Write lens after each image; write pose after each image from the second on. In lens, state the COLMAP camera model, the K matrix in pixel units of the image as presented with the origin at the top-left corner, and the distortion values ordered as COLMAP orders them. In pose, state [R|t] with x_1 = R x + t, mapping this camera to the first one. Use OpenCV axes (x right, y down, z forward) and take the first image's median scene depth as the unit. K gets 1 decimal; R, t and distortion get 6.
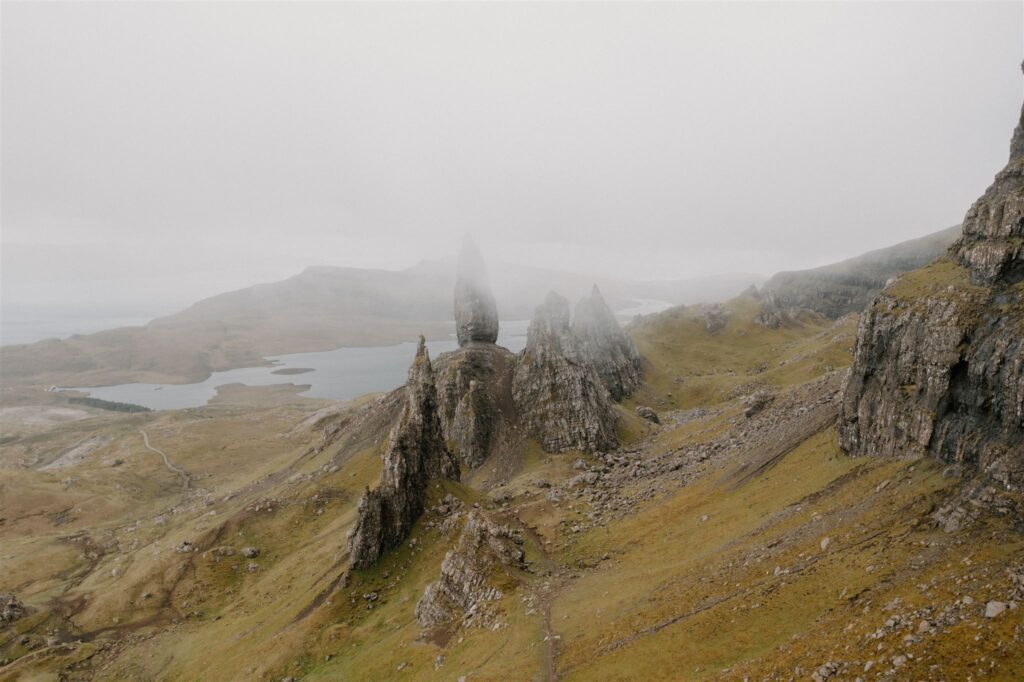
lens RADIAL K [[826.2, 0, 512.0], [0, 826.2, 341.0], [0, 0, 1]] dist [0.001771, -0.000313]
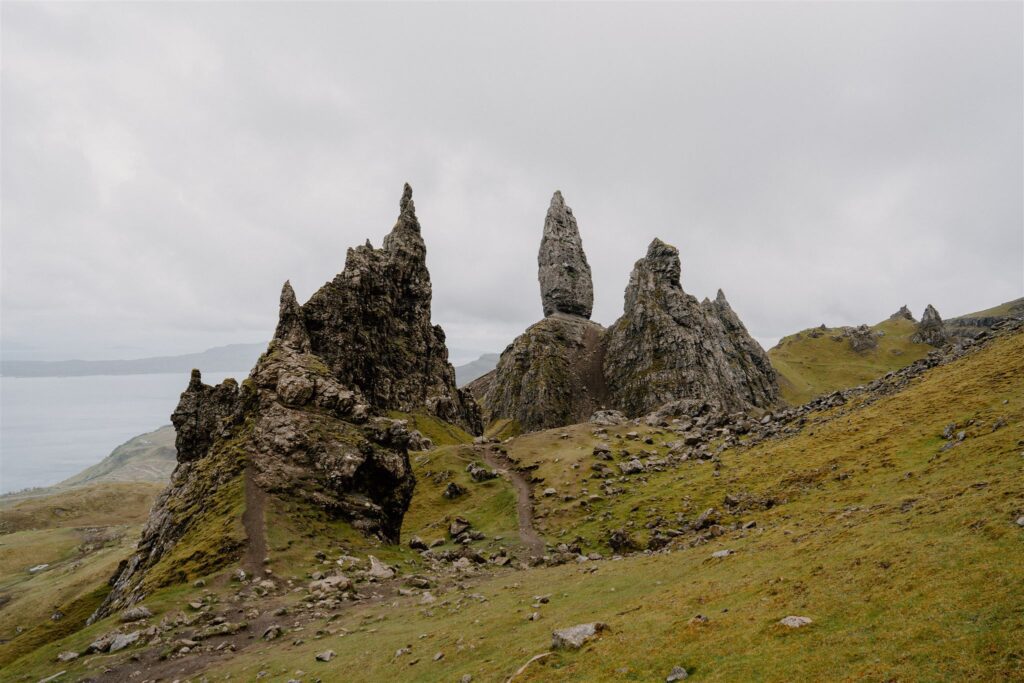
lens RADIAL K [[682.2, 0, 503.7], [0, 682.2, 344.0], [0, 0, 1]] dist [-0.046143, 0.057829]
pose [[0.976159, -0.004316, -0.217015, 0.050826], [-0.019812, 0.993857, -0.108882, 0.120211], [0.216152, 0.110585, 0.970077, 0.395616]]
